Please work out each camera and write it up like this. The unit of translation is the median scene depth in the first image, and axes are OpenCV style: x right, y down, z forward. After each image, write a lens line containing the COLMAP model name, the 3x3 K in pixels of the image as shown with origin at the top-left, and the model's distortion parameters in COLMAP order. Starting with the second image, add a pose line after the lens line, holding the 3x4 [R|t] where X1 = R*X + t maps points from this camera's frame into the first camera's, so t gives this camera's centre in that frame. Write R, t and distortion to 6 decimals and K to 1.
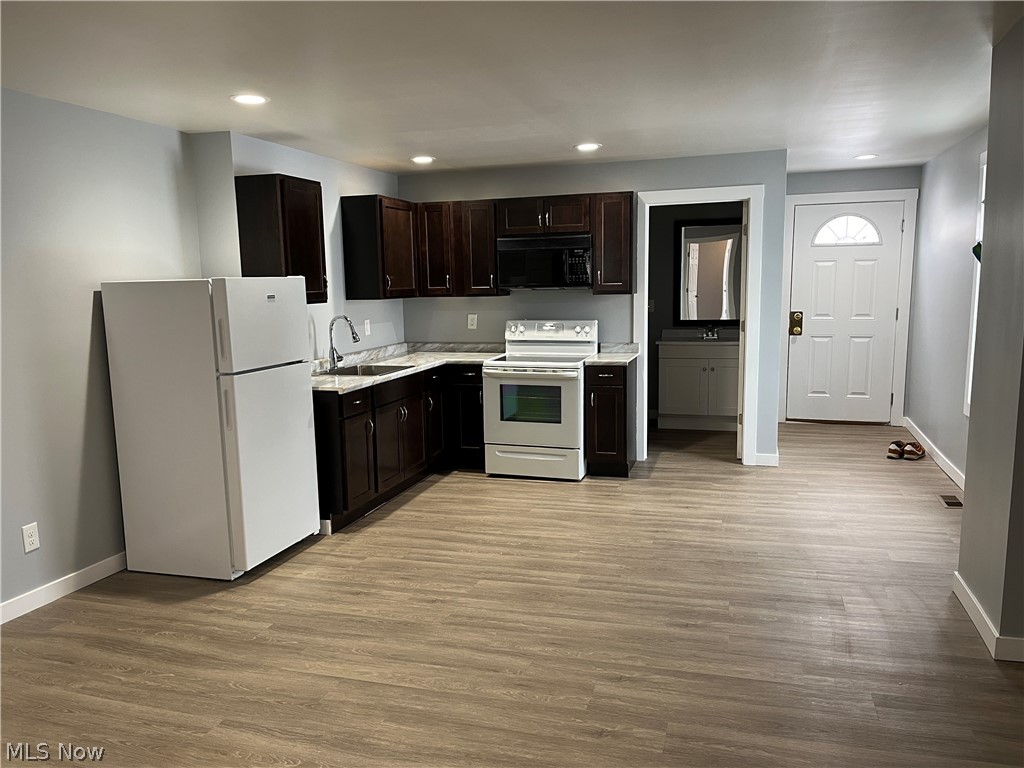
lens RADIAL K [[747.7, 0, 512.0], [0, 747.7, 384.0], [0, 0, 1]] dist [0.009558, -0.000203]
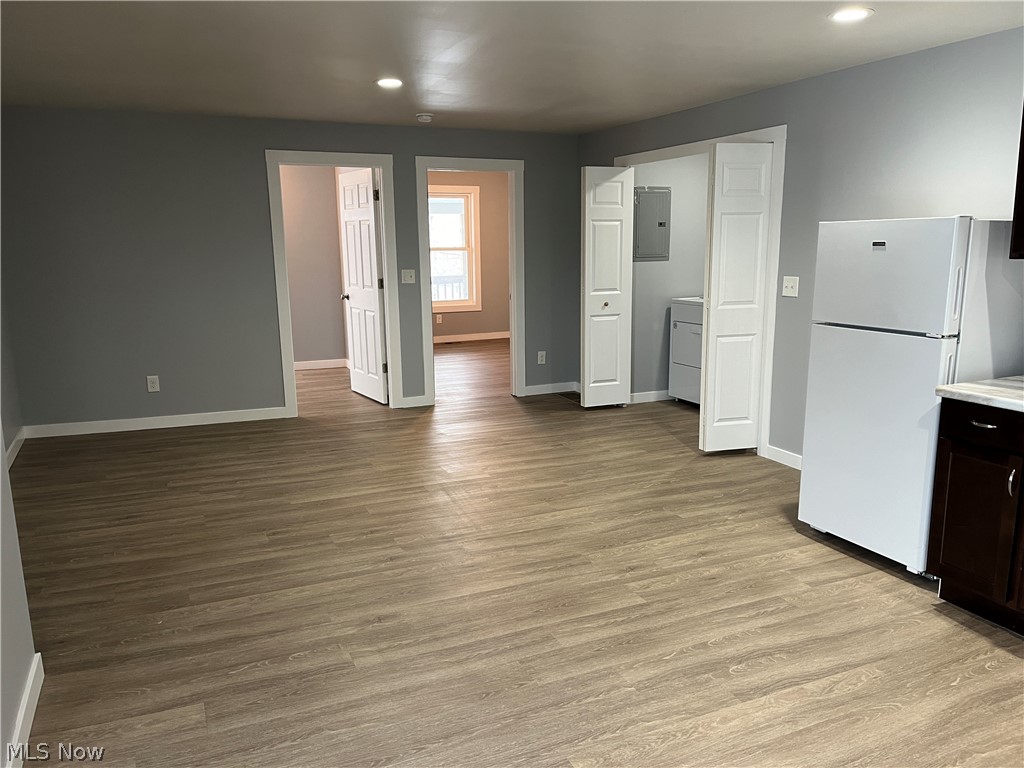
lens RADIAL K [[747.7, 0, 512.0], [0, 747.7, 384.0], [0, 0, 1]] dist [0.009558, -0.000203]
pose [[-0.729533, 0.157604, -0.665539, 0.574825], [-0.067745, 0.951651, 0.299617, -0.200371], [0.680582, 0.263667, -0.683585, 1.405363]]
